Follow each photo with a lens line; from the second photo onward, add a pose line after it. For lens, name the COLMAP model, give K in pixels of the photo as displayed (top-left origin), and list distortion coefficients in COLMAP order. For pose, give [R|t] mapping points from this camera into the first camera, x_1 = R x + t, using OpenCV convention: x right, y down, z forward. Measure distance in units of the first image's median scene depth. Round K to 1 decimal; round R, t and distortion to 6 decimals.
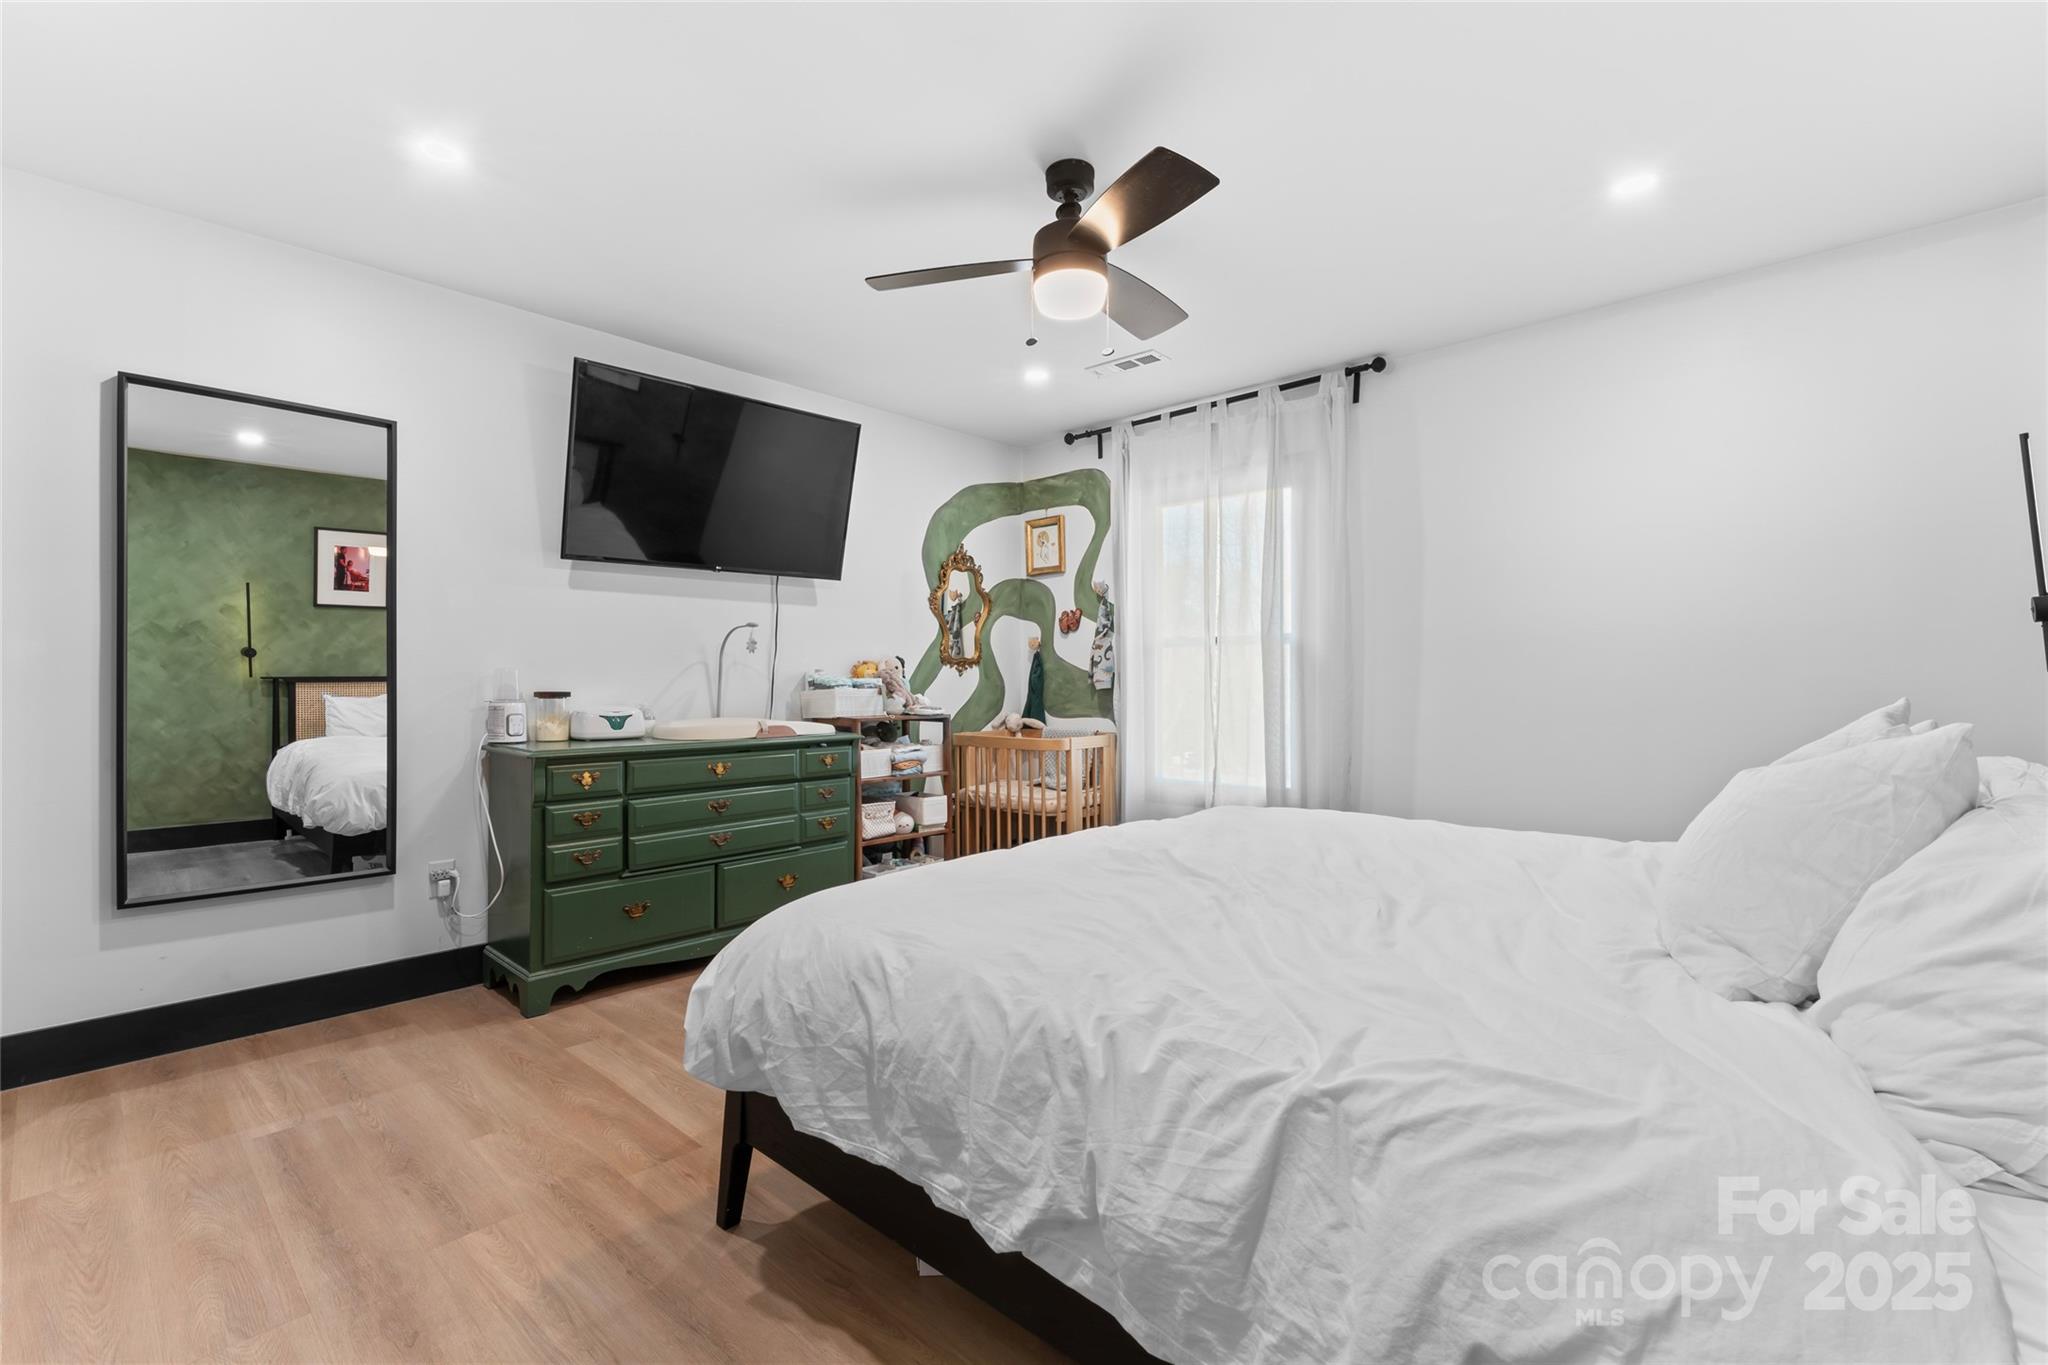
lens RADIAL K [[887.4, 0, 1024.0], [0, 887.4, 682.5], [0, 0, 1]] dist [-0.000685, 0.000018]
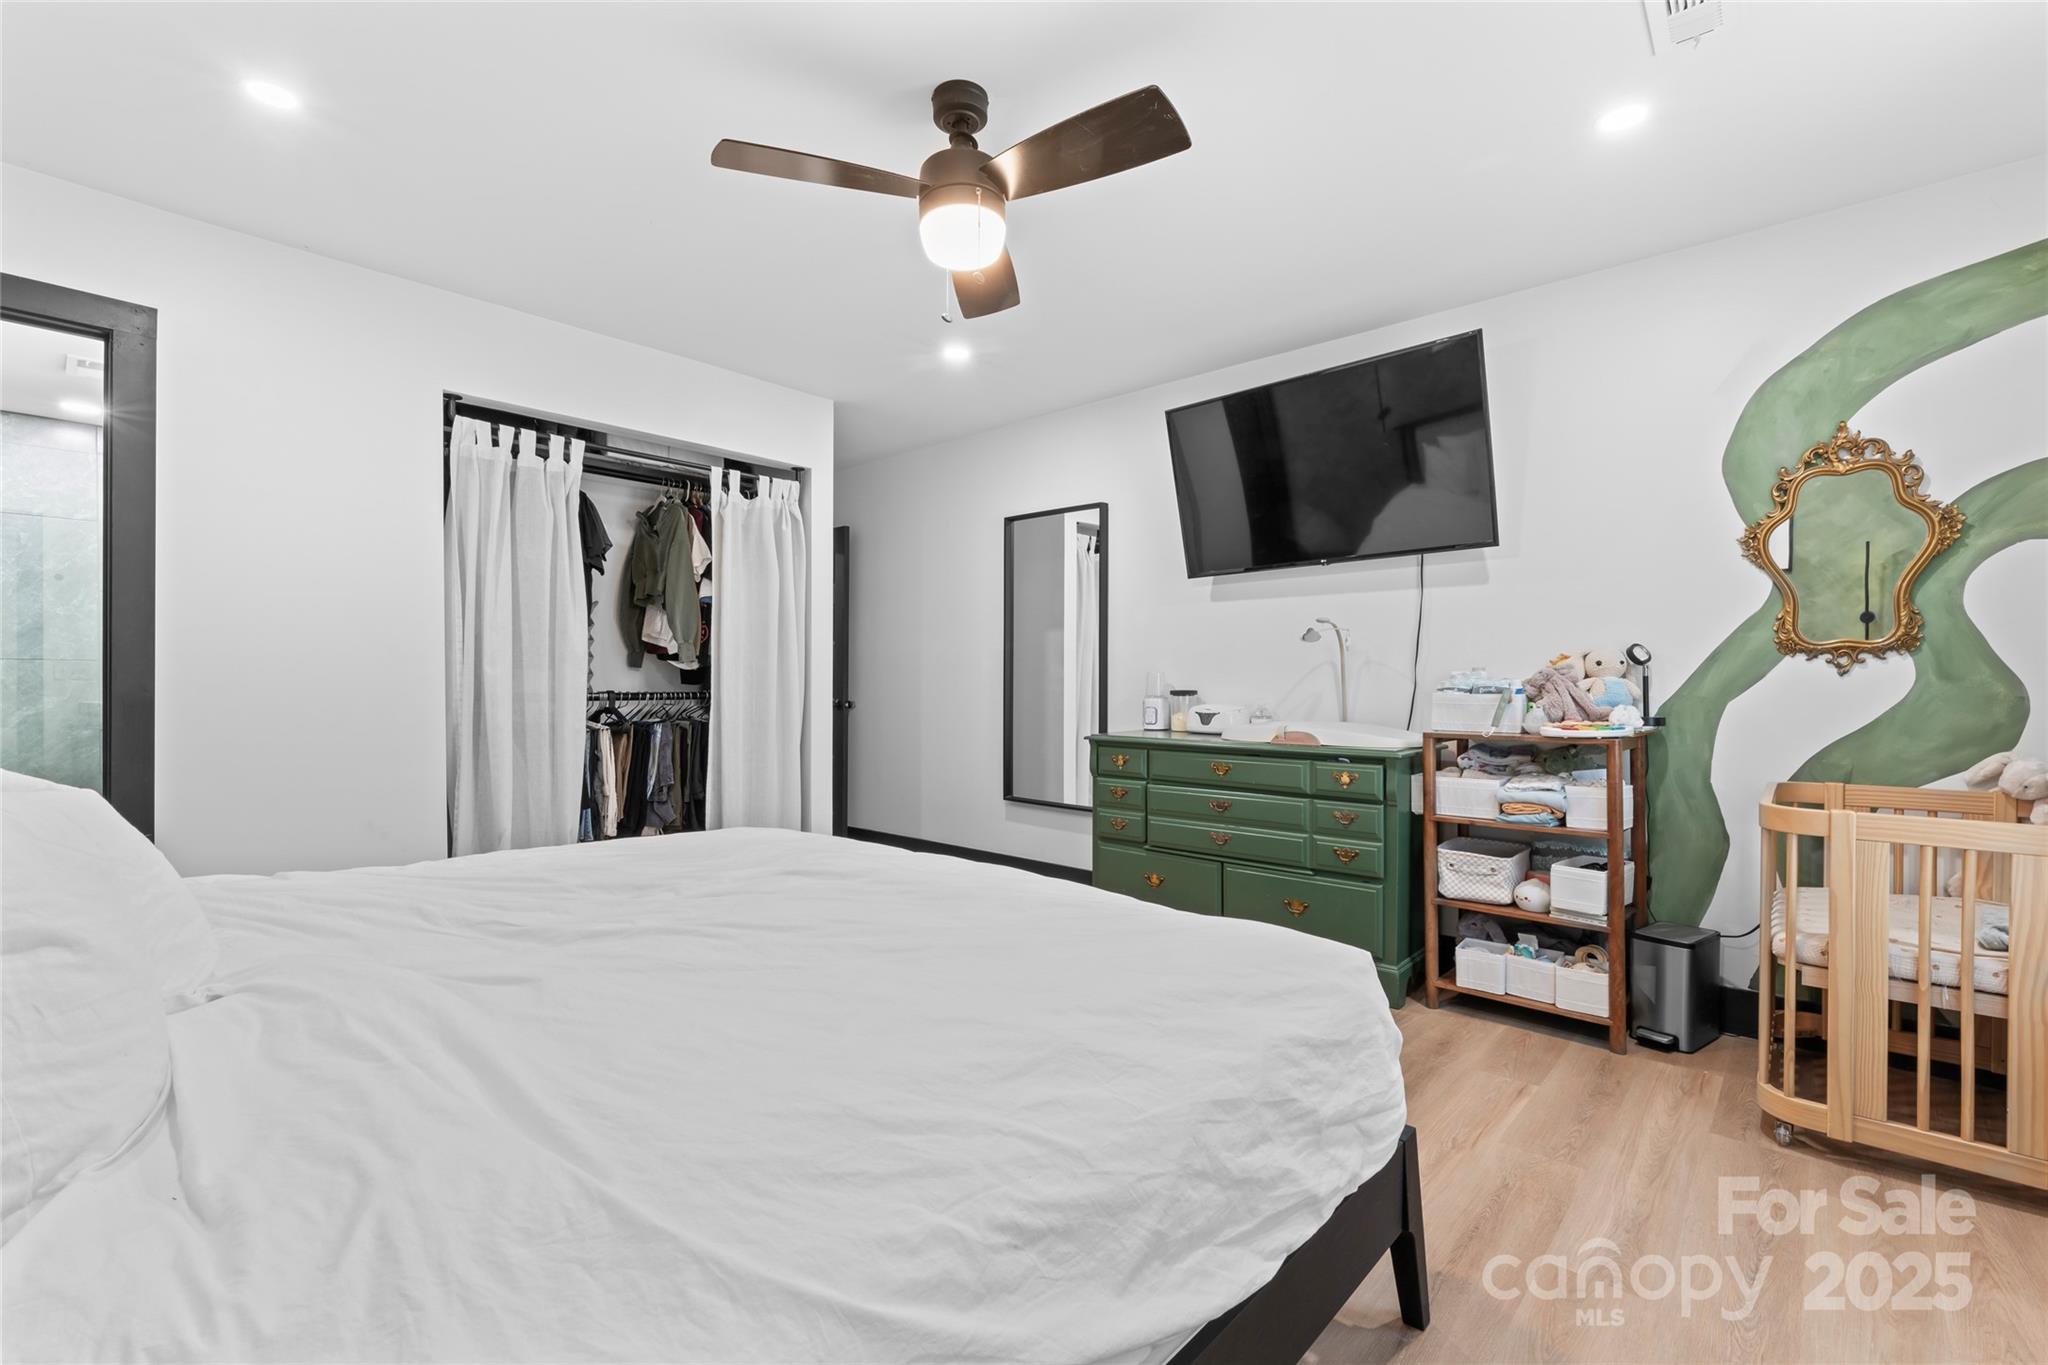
lens RADIAL K [[887.4, 0, 1024.0], [0, 887.4, 682.5], [0, 0, 1]] dist [-0.000685, 0.000018]
pose [[0.008869, 0.005430, -0.999946, 0.576109], [-0.003606, 0.999979, 0.005398, -0.005247], [0.999954, 0.003558, 0.008889, 0.663291]]
